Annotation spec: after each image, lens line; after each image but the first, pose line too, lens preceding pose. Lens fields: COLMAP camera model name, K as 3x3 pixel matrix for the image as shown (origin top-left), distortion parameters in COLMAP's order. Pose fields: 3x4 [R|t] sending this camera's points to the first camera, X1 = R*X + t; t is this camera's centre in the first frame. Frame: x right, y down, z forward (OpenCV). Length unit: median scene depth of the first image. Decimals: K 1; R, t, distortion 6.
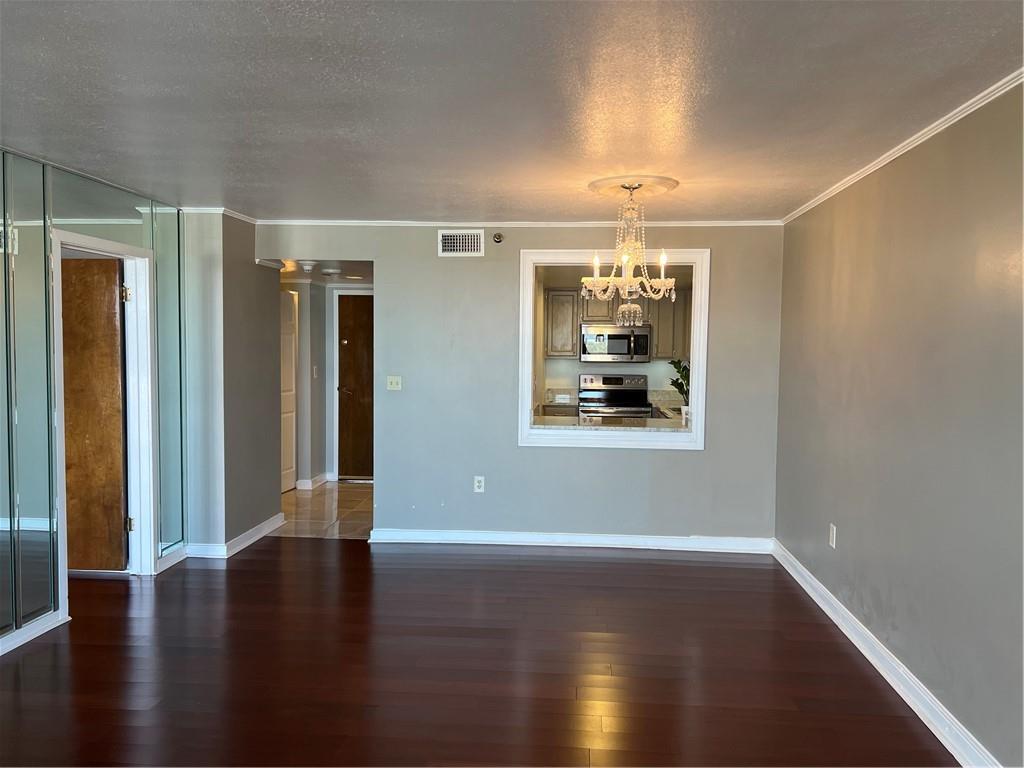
lens RADIAL K [[768.3, 0, 512.0], [0, 768.3, 384.0], [0, 0, 1]] dist [0.068866, -0.001725]
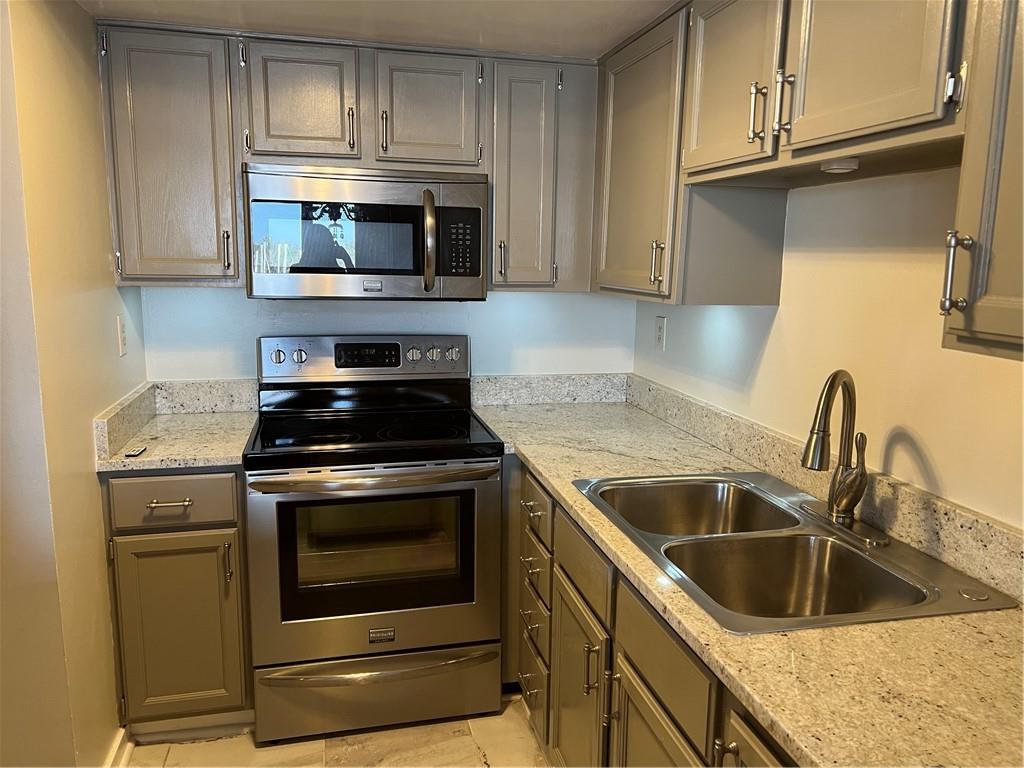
lens RADIAL K [[768.3, 0, 512.0], [0, 768.3, 384.0], [0, 0, 1]] dist [0.068866, -0.001725]
pose [[0.948687, -0.046410, 0.312791, 0.089628], [0.007533, 0.992207, 0.124369, -0.032887], [-0.316126, -0.115631, 0.941644, 0.694993]]
